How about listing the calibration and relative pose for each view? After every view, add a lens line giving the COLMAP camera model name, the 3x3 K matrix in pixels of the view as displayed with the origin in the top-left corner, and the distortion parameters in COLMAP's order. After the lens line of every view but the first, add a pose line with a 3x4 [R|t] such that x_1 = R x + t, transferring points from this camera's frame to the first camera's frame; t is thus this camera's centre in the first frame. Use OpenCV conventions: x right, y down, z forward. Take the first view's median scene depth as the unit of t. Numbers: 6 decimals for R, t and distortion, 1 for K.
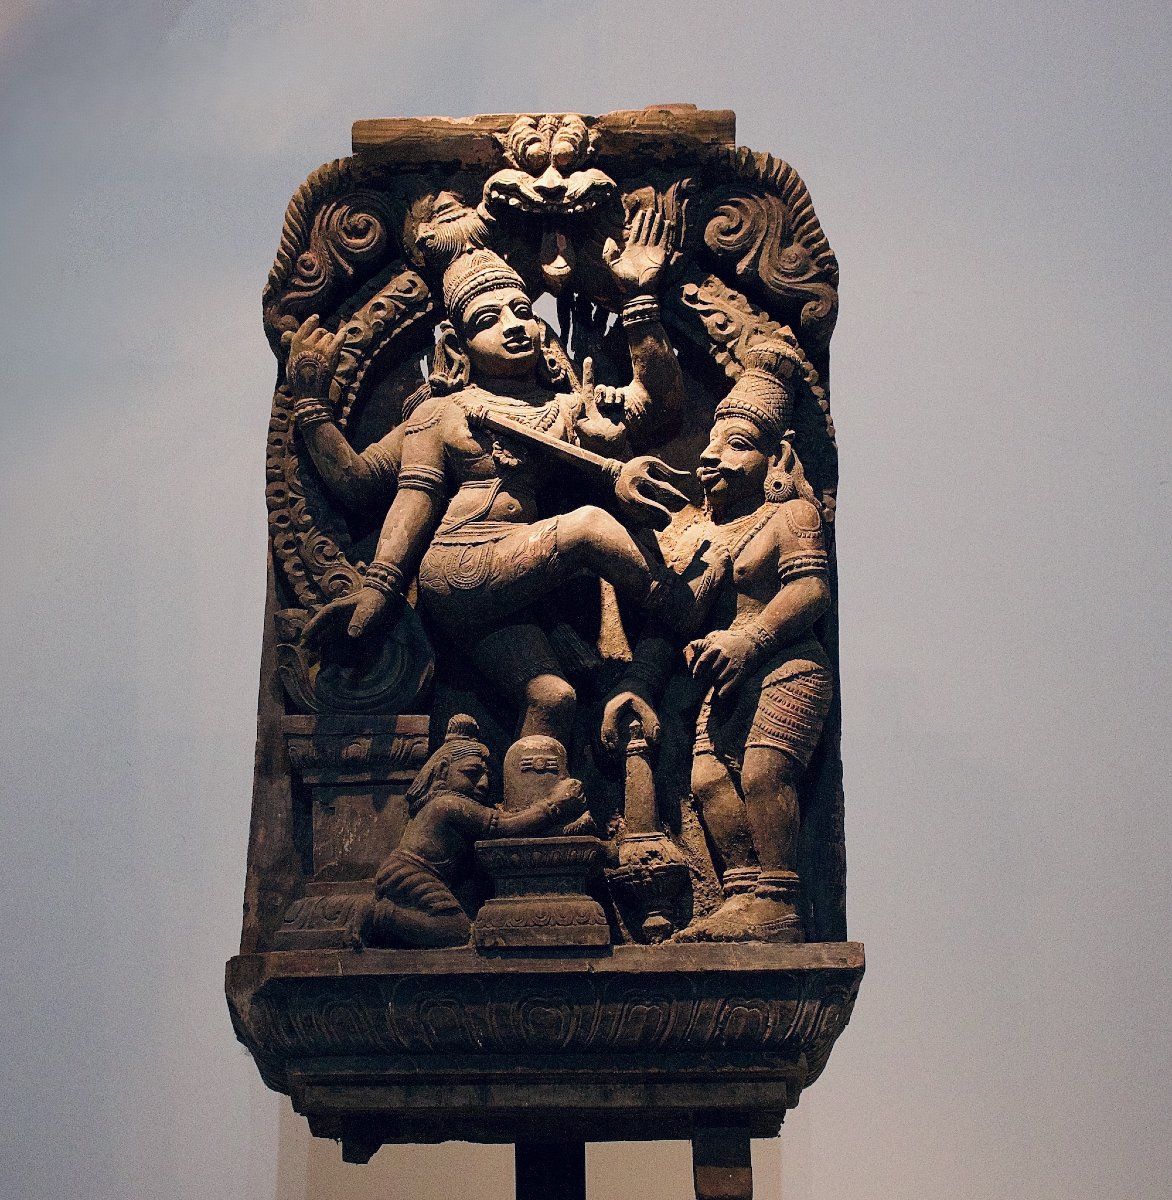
lens RADIAL K [[2186.5, 0, 582.6], [0, 2186.5, 598.2], [0, 0, 1]] dist [-0.099226, 0.000000]
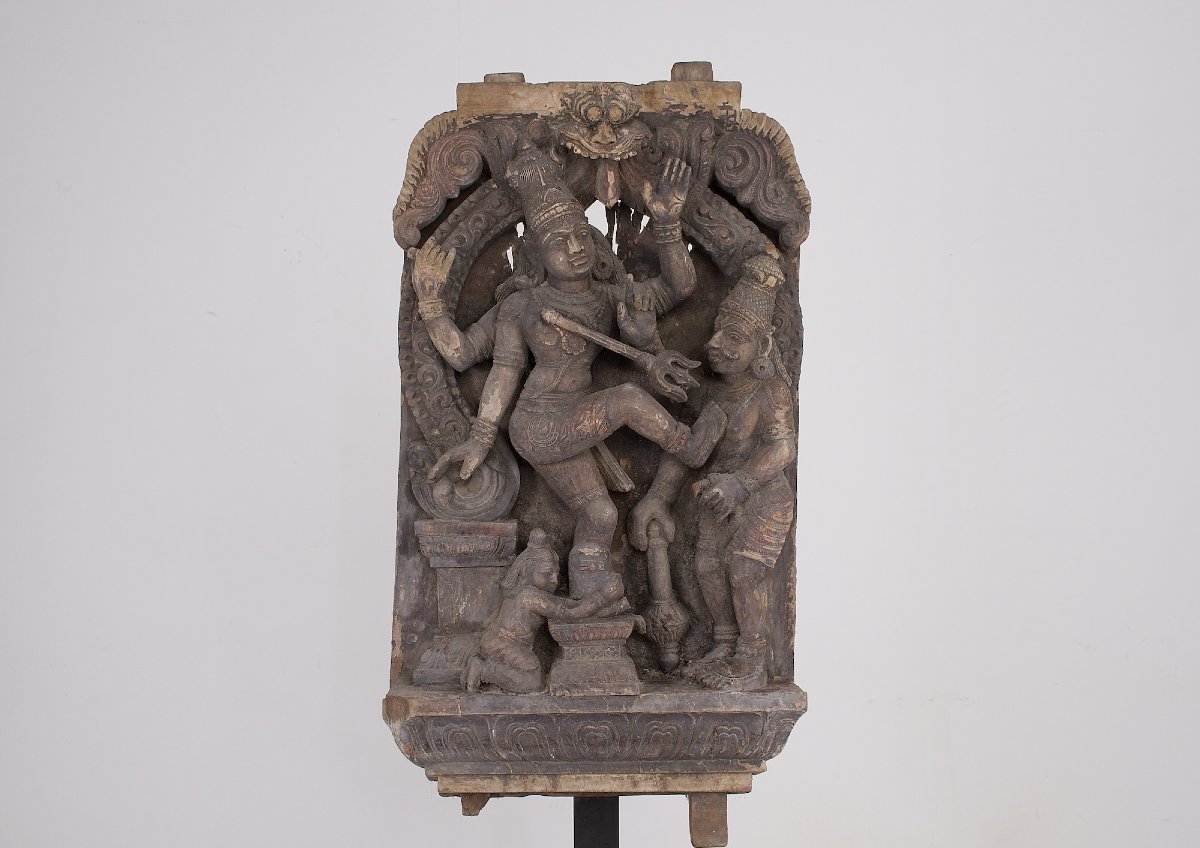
lens RADIAL K [[1428.7, 0, 625.9], [0, 1428.7, 433.1], [0, 0, 1]] dist [-0.107126, 0.000000]
pose [[0.999371, 0.011553, 0.033536, -0.029847], [-0.020448, 0.960201, 0.278561, -0.270734], [-0.028983, -0.279072, 0.959833, 0.102570]]
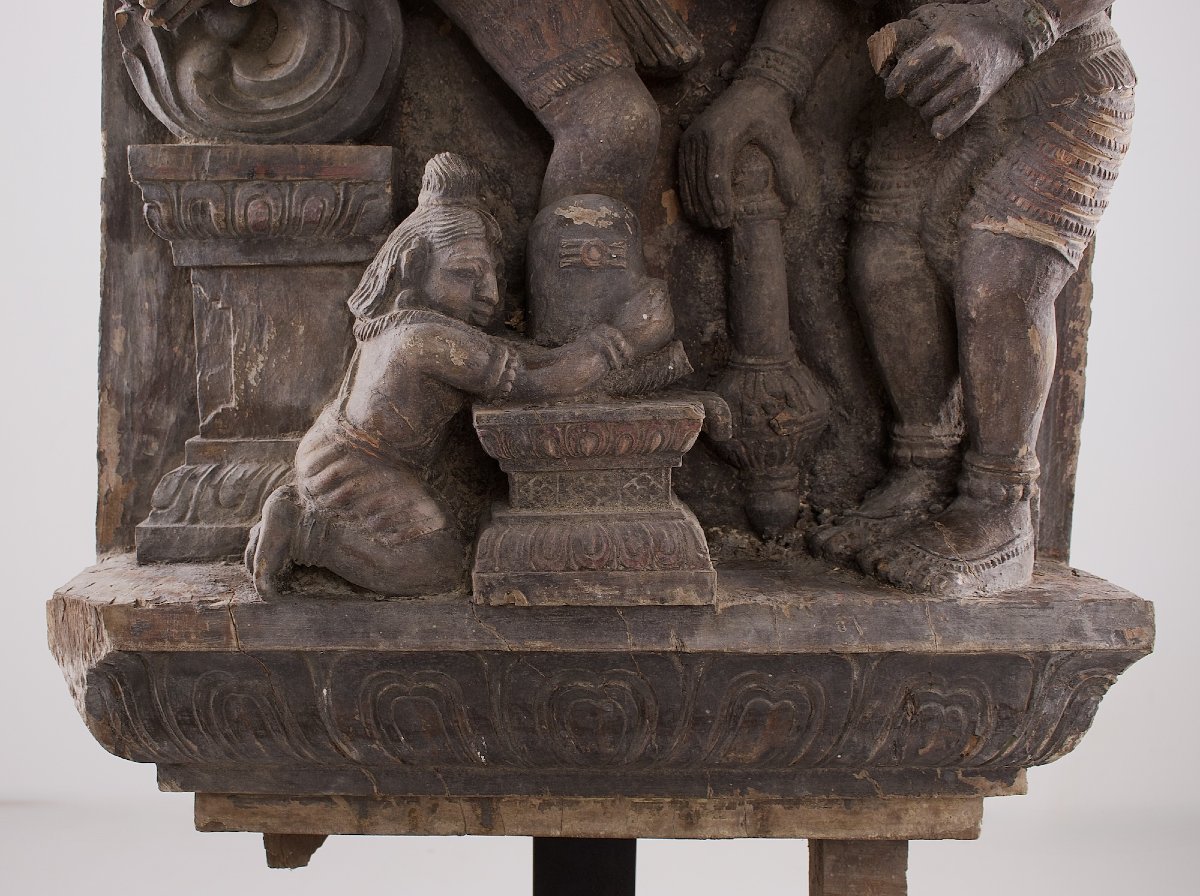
lens RADIAL K [[1319.7, 0, 505.6], [0, 1319.7, 451.8], [0, 0, 1]] dist [-0.107821, 0.000000]
pose [[0.999630, 0.020638, -0.017745, -0.033814], [-0.011409, 0.909638, 0.415245, -0.014165], [0.024712, -0.414889, 0.909537, 0.669175]]
